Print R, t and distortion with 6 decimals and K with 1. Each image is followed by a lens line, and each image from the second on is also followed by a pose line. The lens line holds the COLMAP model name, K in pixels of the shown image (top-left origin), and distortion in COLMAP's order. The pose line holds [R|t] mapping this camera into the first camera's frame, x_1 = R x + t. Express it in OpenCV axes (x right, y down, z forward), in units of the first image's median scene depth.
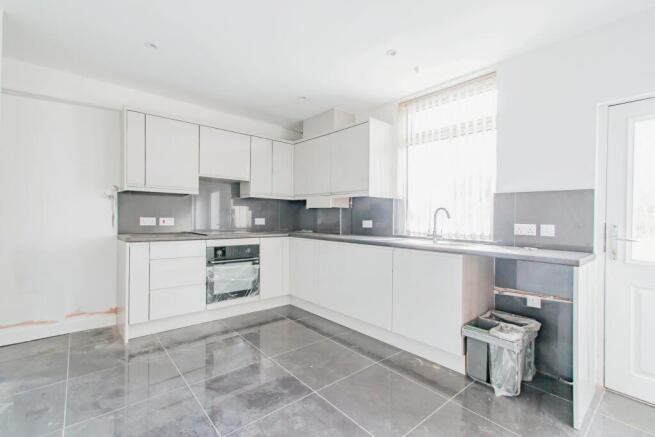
lens RADIAL K [[294.1, 0, 327.5], [0, 294.1, 218.5], [0, 0, 1]] dist [-0.000404, -0.000031]
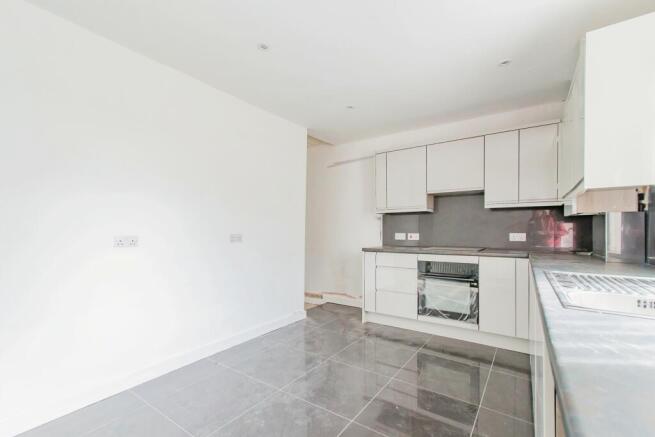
lens RADIAL K [[283.1, 0, 328.7], [0, 283.1, 233.1], [0, 0, 1]] dist [0.000791, 0.000177]
pose [[0.249905, -0.007708, -0.968240, 0.483546], [0.003891, 0.999968, -0.006956, 0.003606], [0.968263, -0.002029, 0.249927, 0.422664]]
